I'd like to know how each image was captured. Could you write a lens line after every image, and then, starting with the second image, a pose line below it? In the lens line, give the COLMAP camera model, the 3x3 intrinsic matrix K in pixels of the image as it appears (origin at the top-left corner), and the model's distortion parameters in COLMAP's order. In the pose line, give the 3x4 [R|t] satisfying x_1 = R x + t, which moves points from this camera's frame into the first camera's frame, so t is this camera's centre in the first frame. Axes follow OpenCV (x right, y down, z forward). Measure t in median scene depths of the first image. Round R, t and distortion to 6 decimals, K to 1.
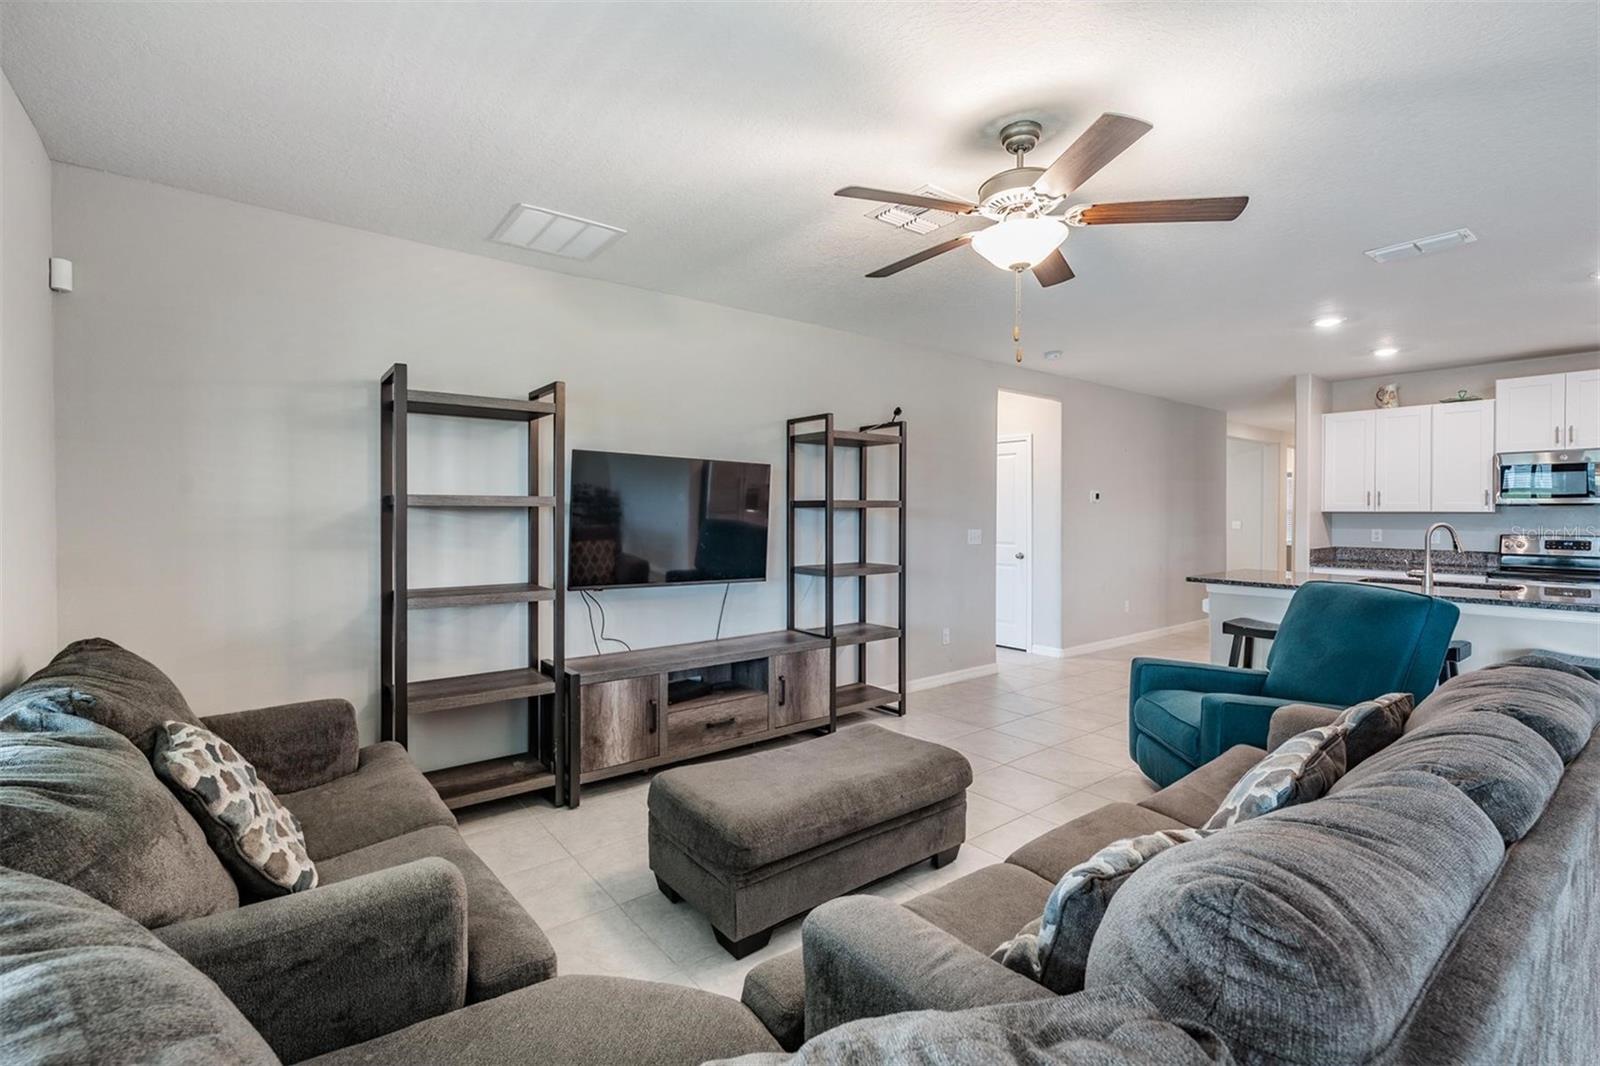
lens RADIAL K [[718.6, 0, 795.9], [0, 718.6, 517.6], [0, 0, 1]] dist [0.000110, -0.000257]
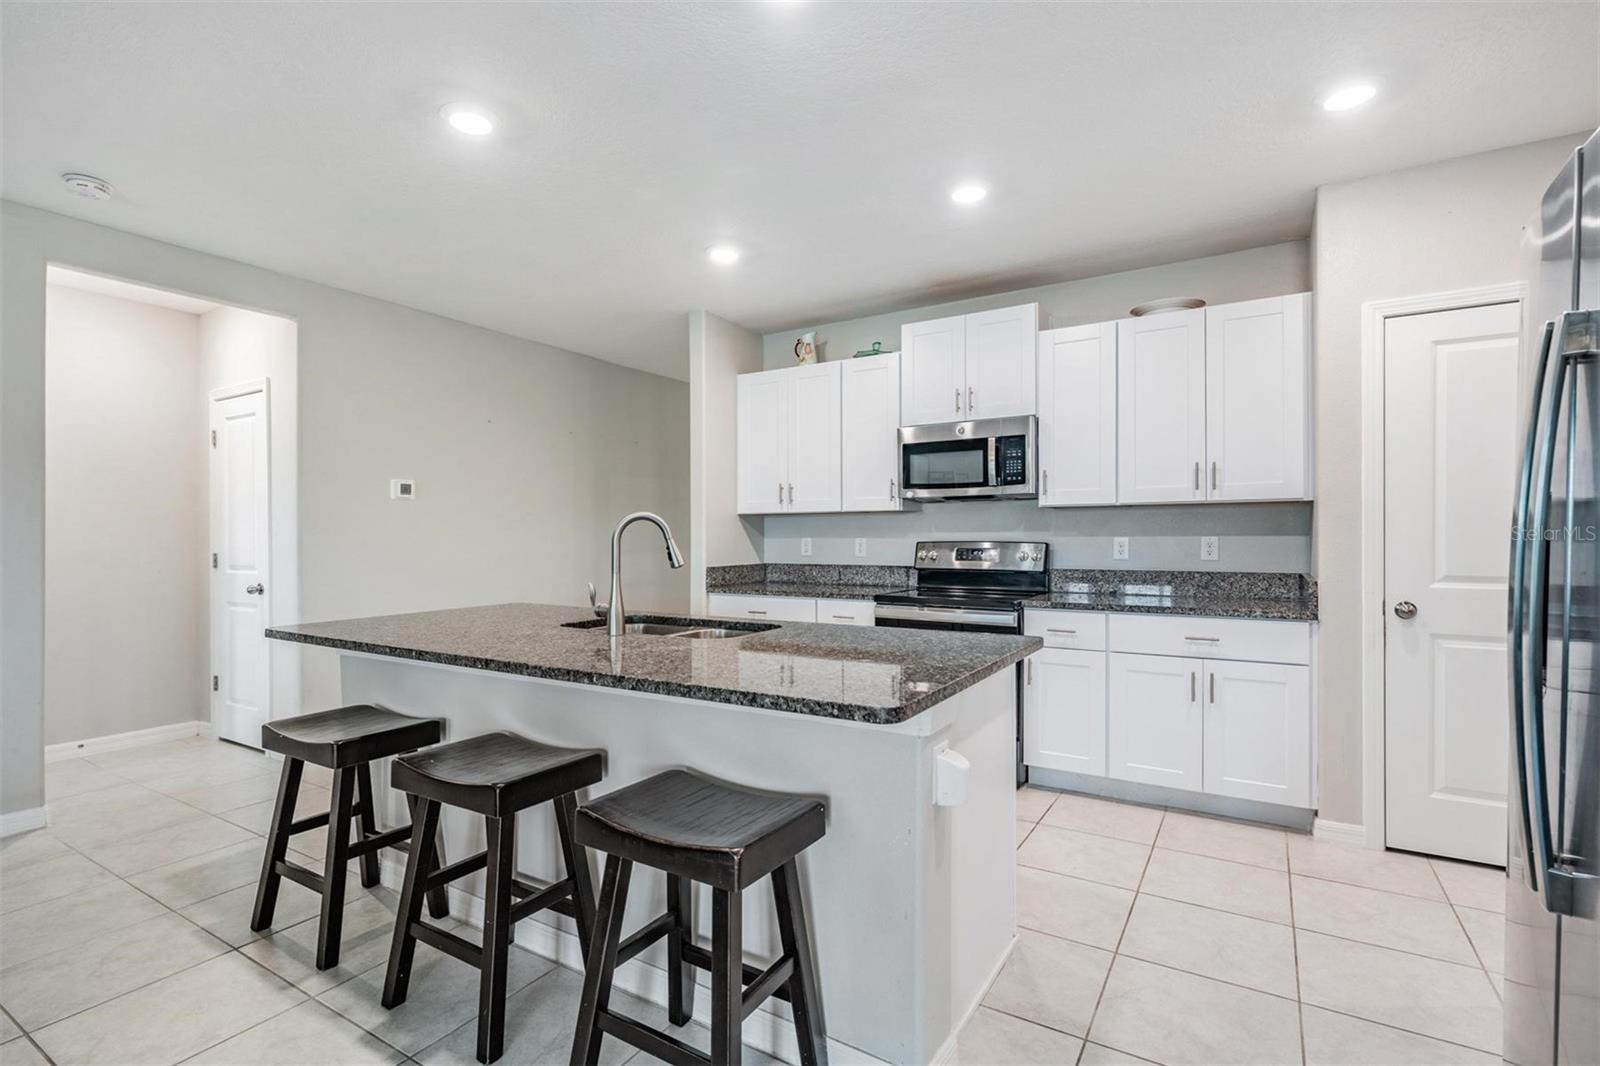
lens RADIAL K [[737.2, 0, 804.2], [0, 737.2, 538.8], [0, 0, 1]] dist [0.002179, -0.001675]
pose [[0.938105, -0.006533, 0.346290, 0.955943], [0.009307, 0.999937, -0.006349, 0.037693], [-0.346227, 0.009178, 0.938106, 0.531796]]
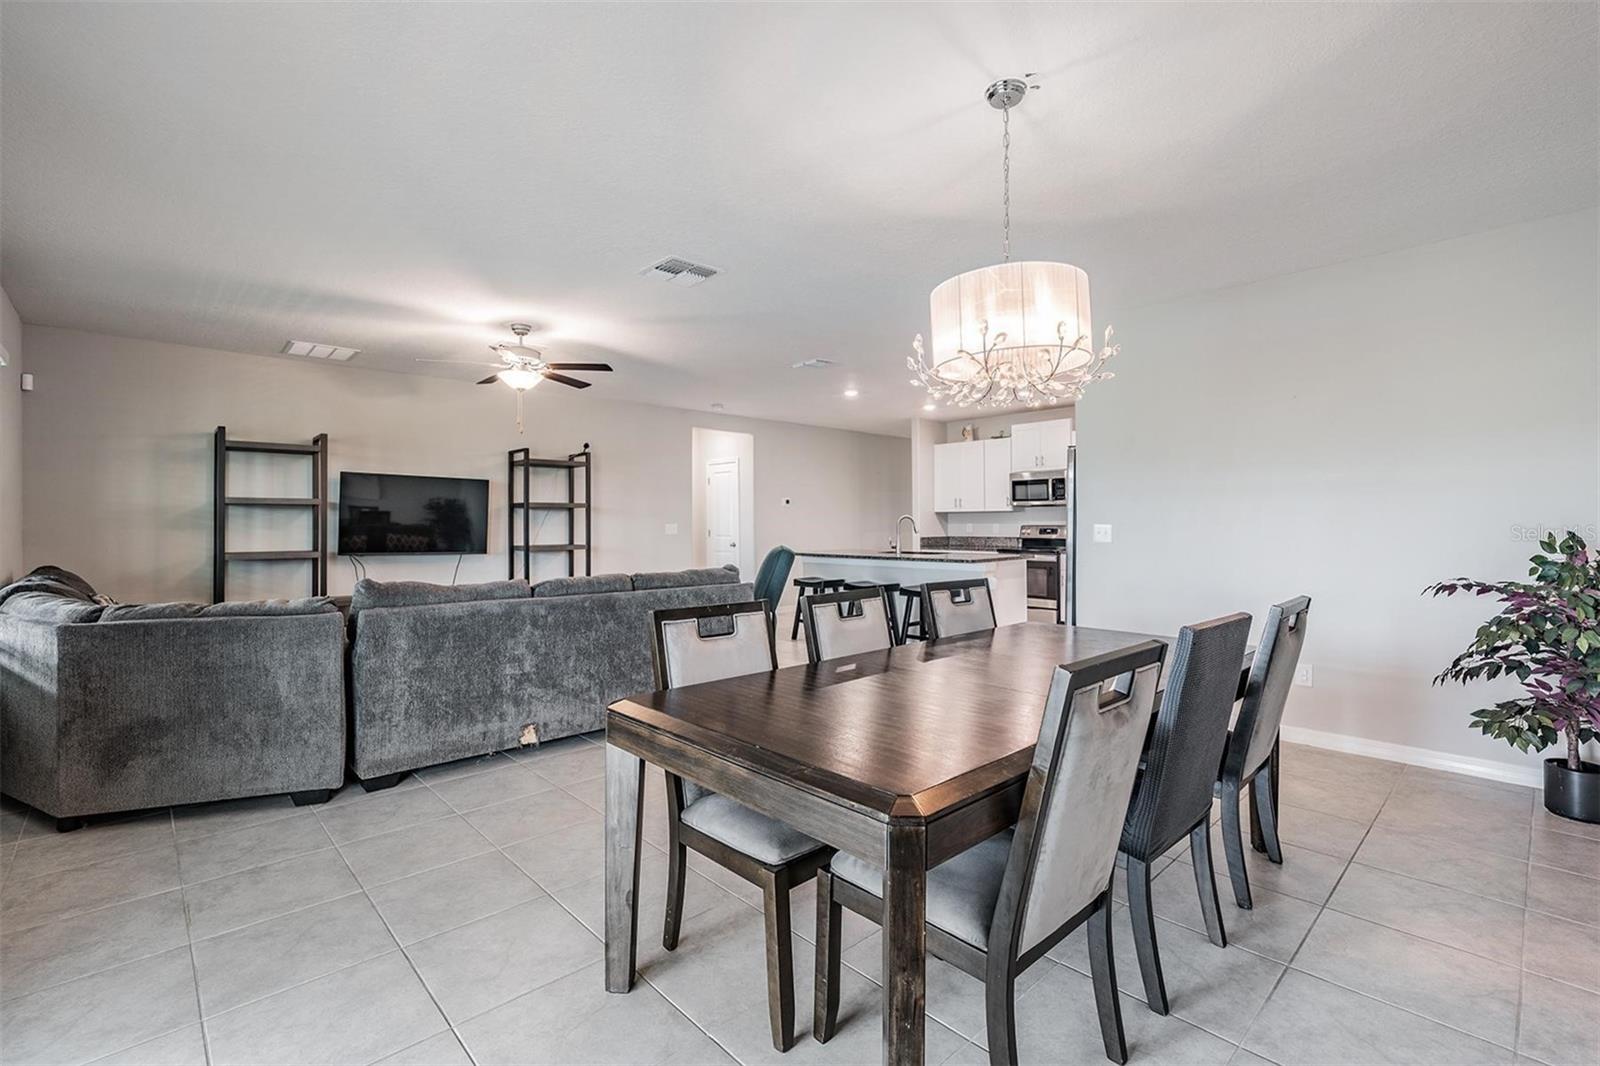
lens RADIAL K [[718.6, 0, 800.1], [0, 718.6, 514.9], [0, 0, 1]] dist [0.000110, -0.000257]
pose [[0.996107, -0.004340, 0.088045, 0.587344], [0.006167, 0.999771, -0.020490, 0.045593], [-0.087936, 0.020953, 0.995906, -0.737808]]
